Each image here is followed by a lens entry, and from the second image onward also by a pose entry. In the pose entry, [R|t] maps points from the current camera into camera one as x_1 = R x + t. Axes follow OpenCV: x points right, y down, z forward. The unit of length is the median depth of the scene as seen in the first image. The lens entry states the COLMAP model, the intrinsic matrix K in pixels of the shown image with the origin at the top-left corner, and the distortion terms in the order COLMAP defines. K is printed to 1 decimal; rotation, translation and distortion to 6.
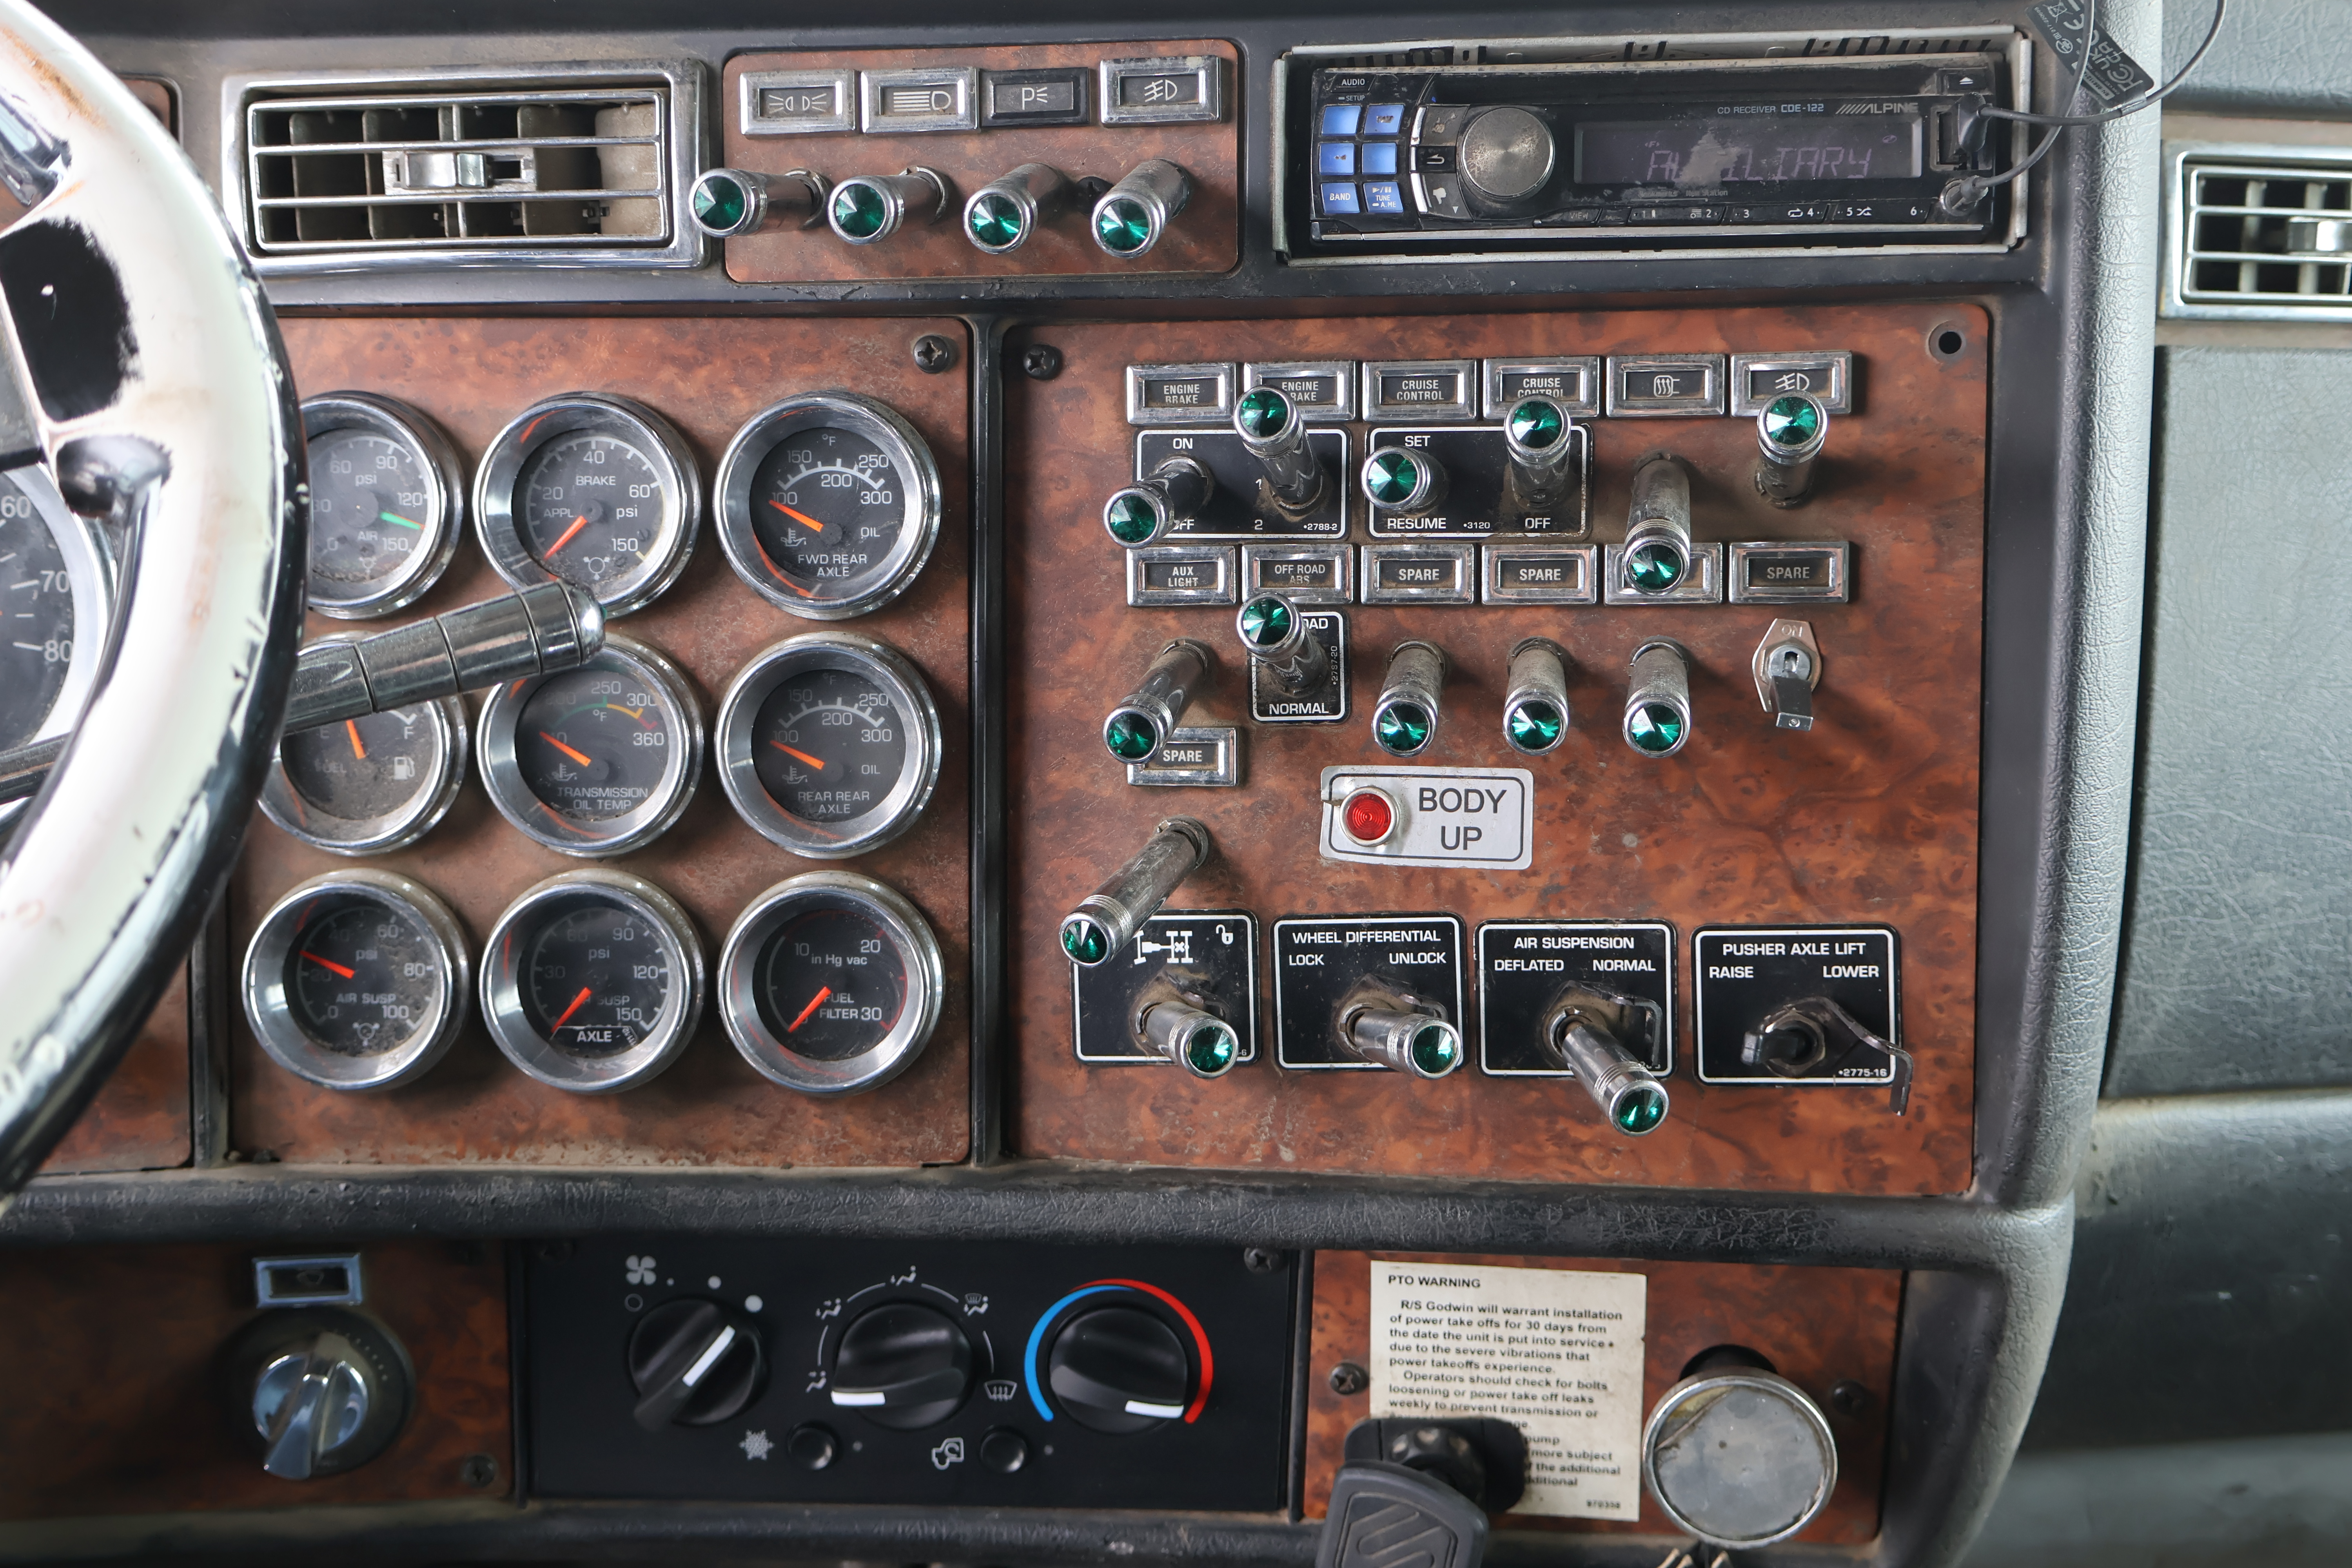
lens RADIAL K [[2619.6, 0, 1165.4], [0, 2619.6, 840.5], [0, 0, 1]] dist [0.000995, 0.000000]
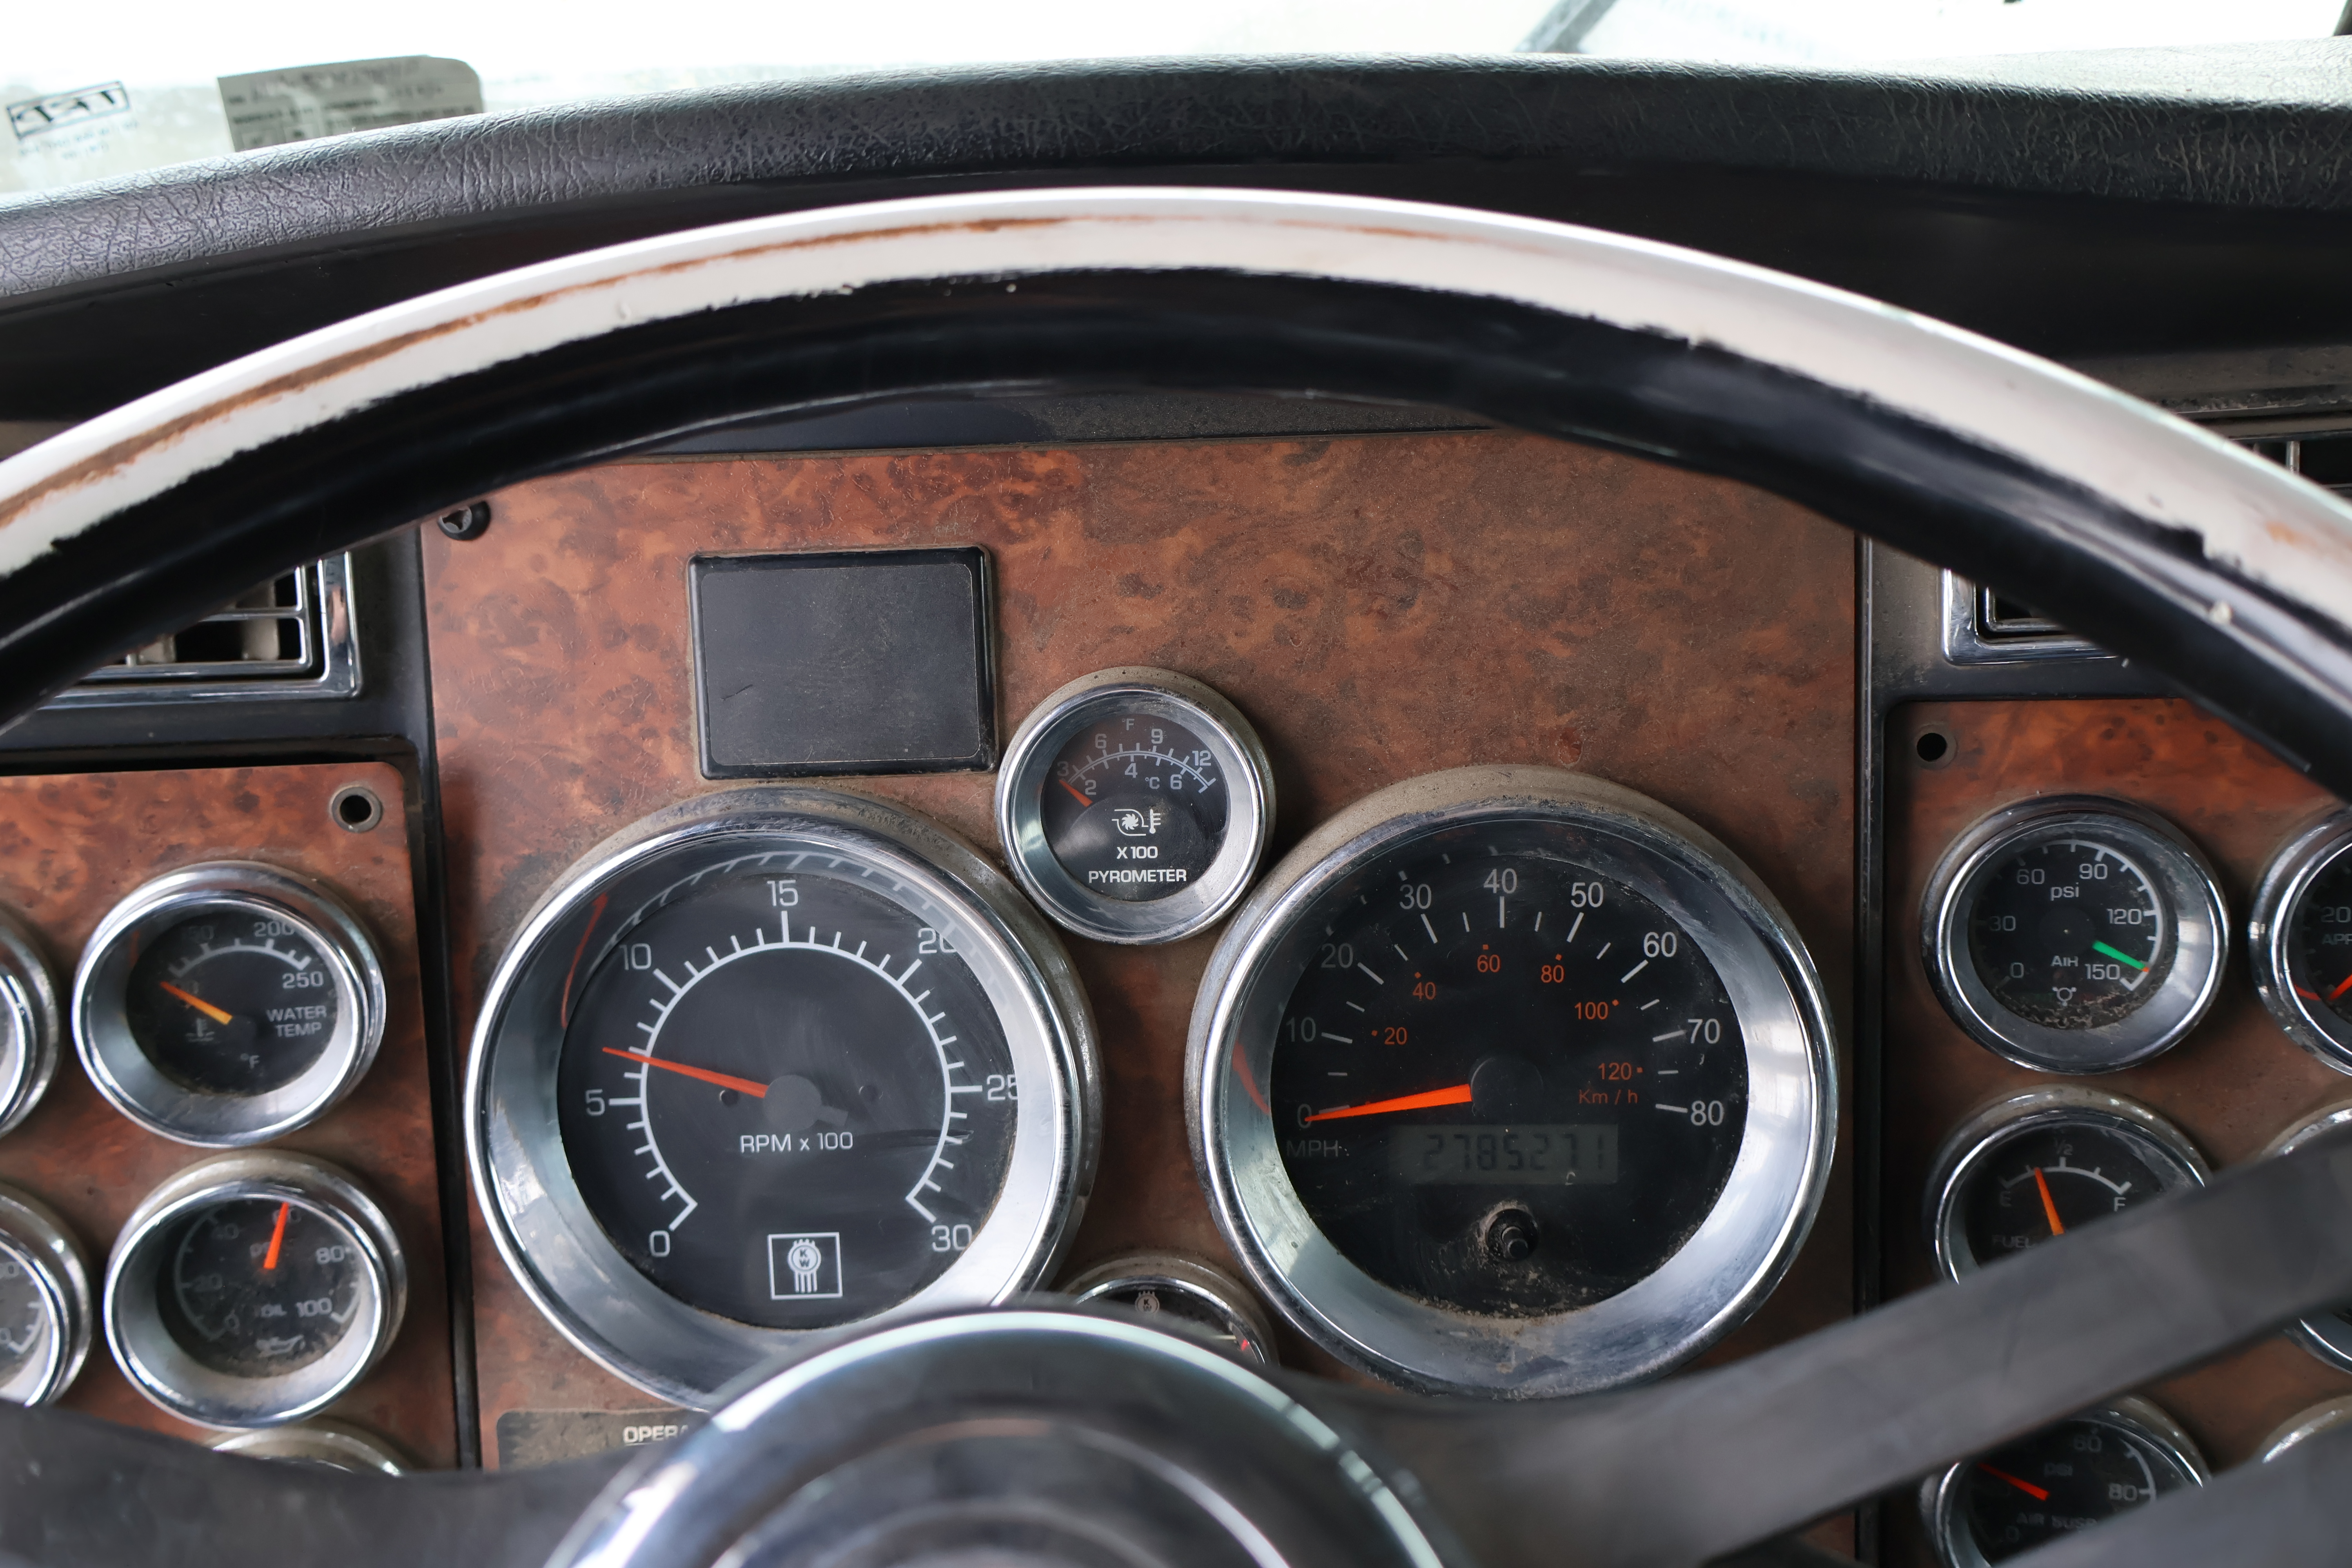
lens RADIAL K [[2081.3, 0, 1173.1], [0, 2081.3, 787.4], [0, 0, 1]] dist [0.015489, 0.006928]
pose [[0.971610, -0.013659, -0.236195, -0.437377], [0.018970, 0.999615, 0.020225, -0.195991], [0.235828, -0.024131, 0.971495, 0.325974]]
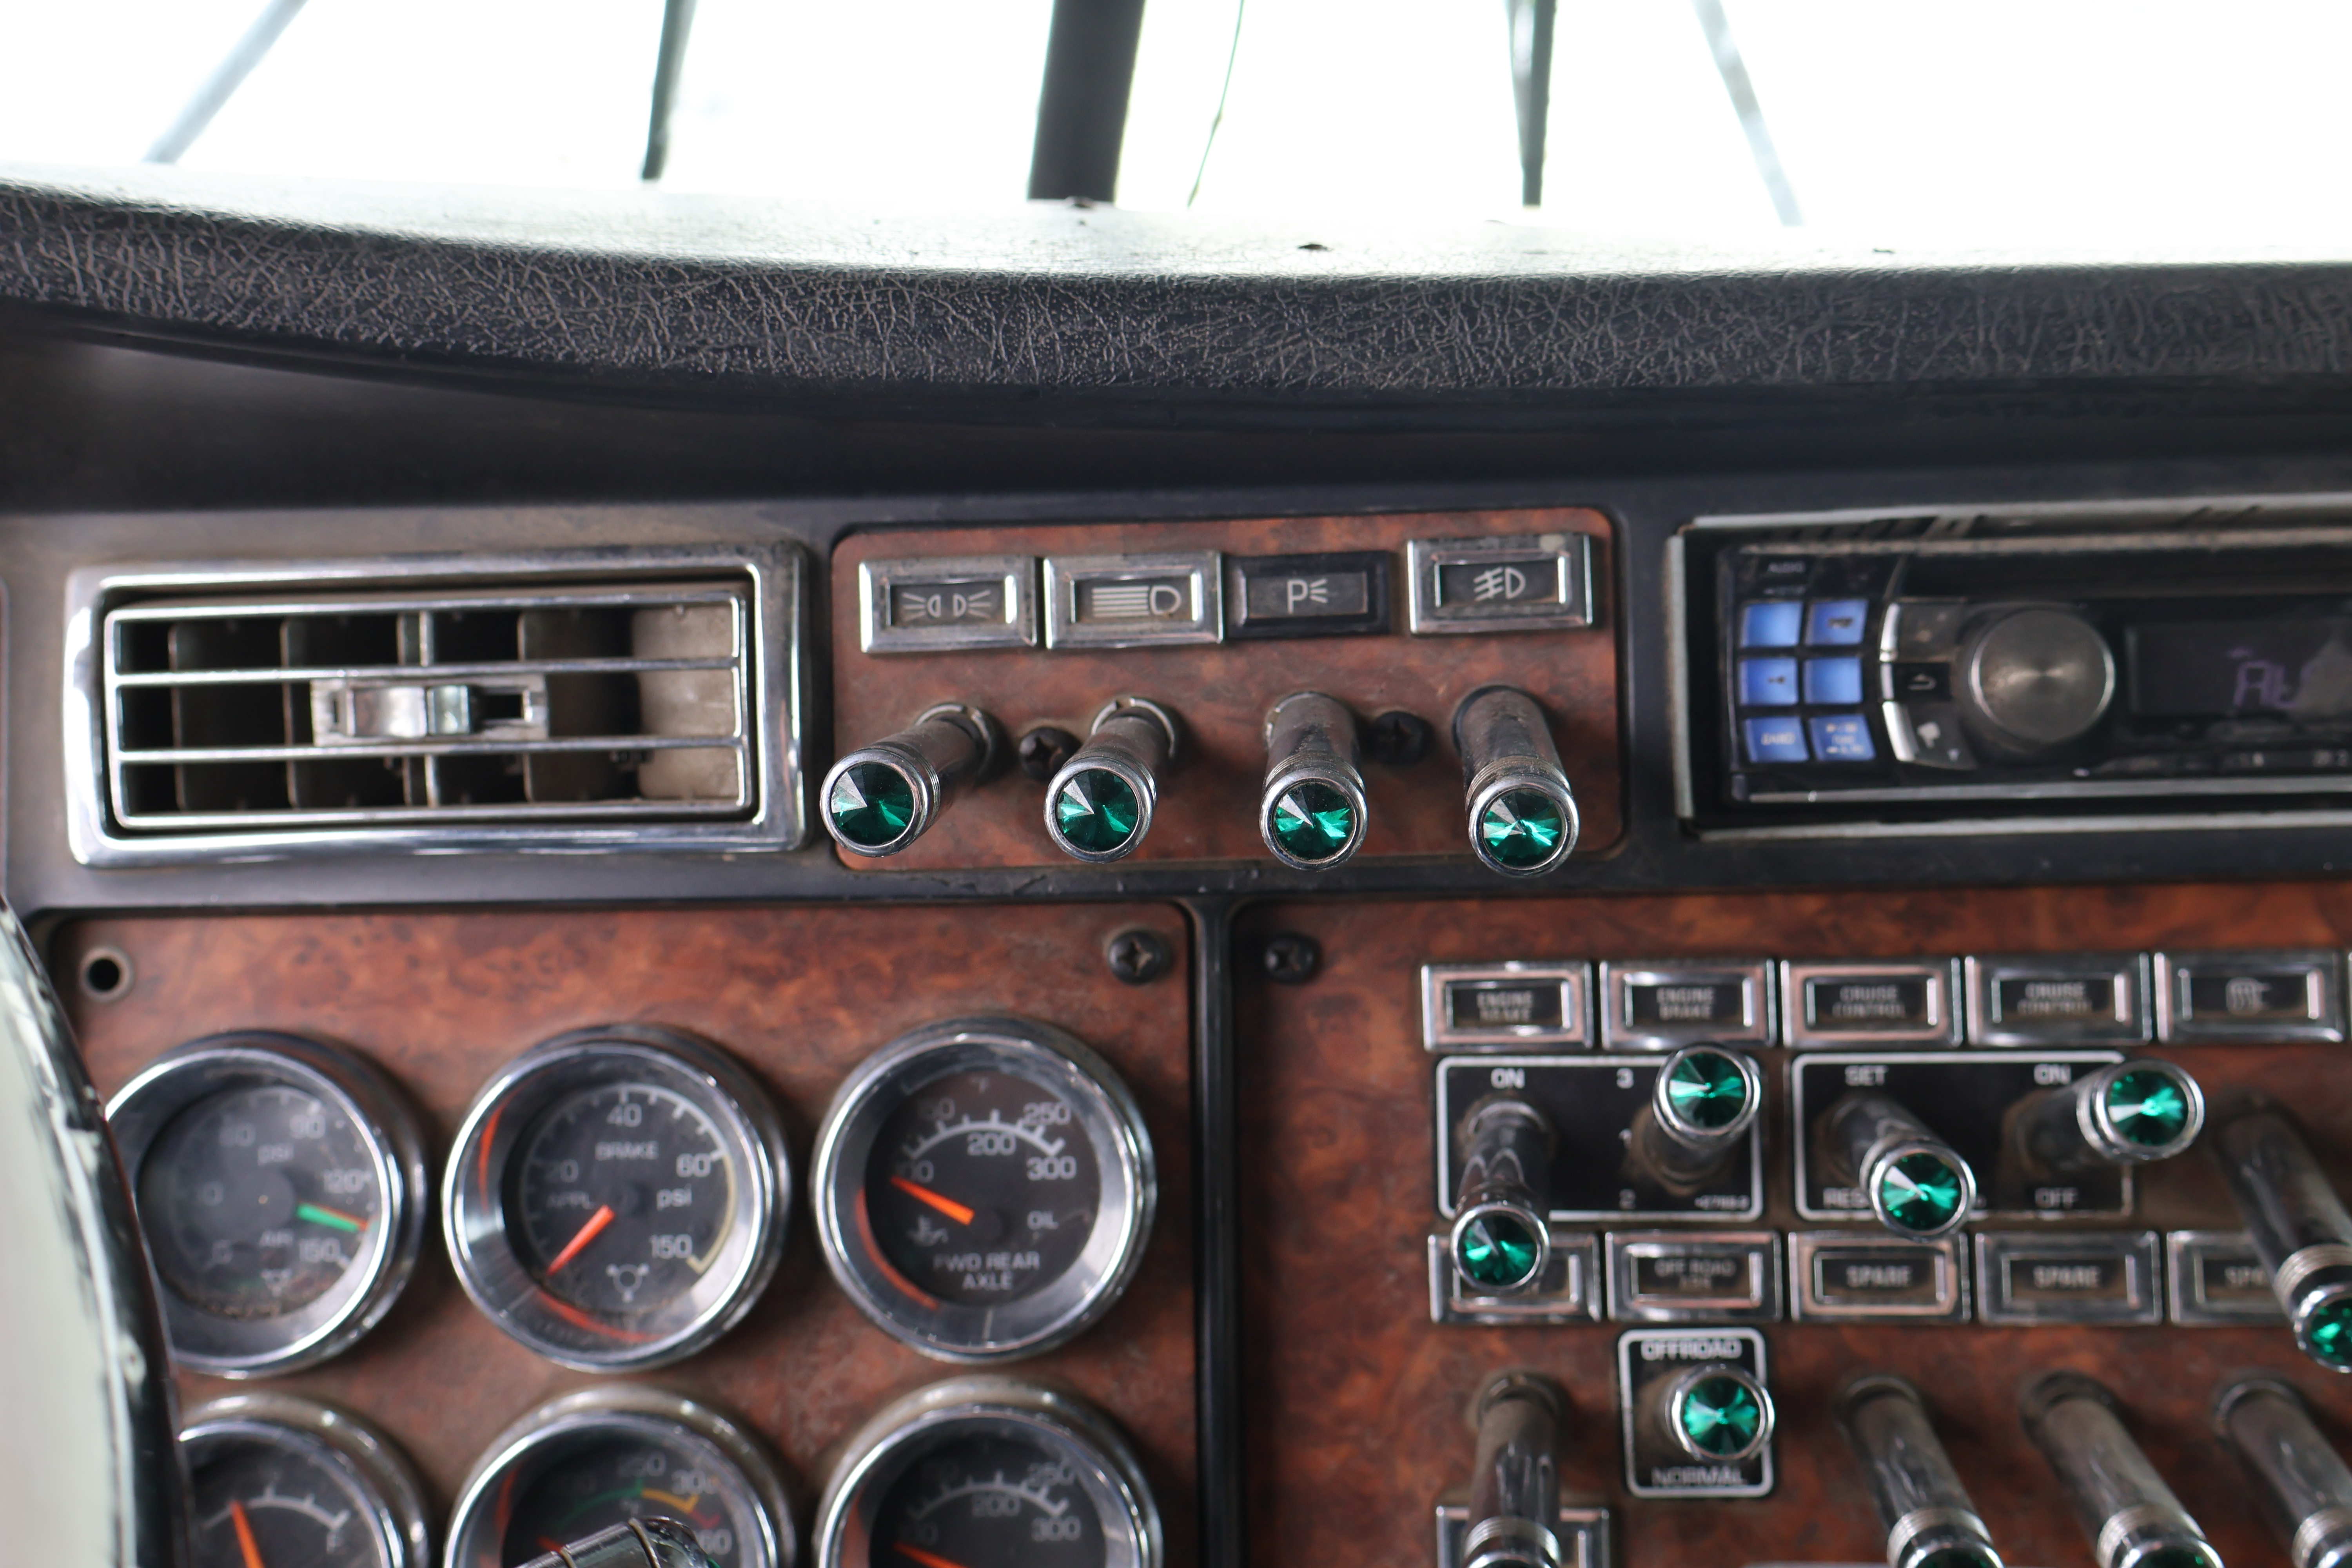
lens RADIAL K [[2619.6, 0, 1171.1], [0, 2619.6, 792.0], [0, 0, 1]] dist [0.000995, 0.000000]
pose [[0.998693, -0.019424, 0.047284, -0.112763], [0.025154, 0.991994, -0.123758, -0.146589], [-0.044501, 0.124785, 0.991185, 0.334215]]
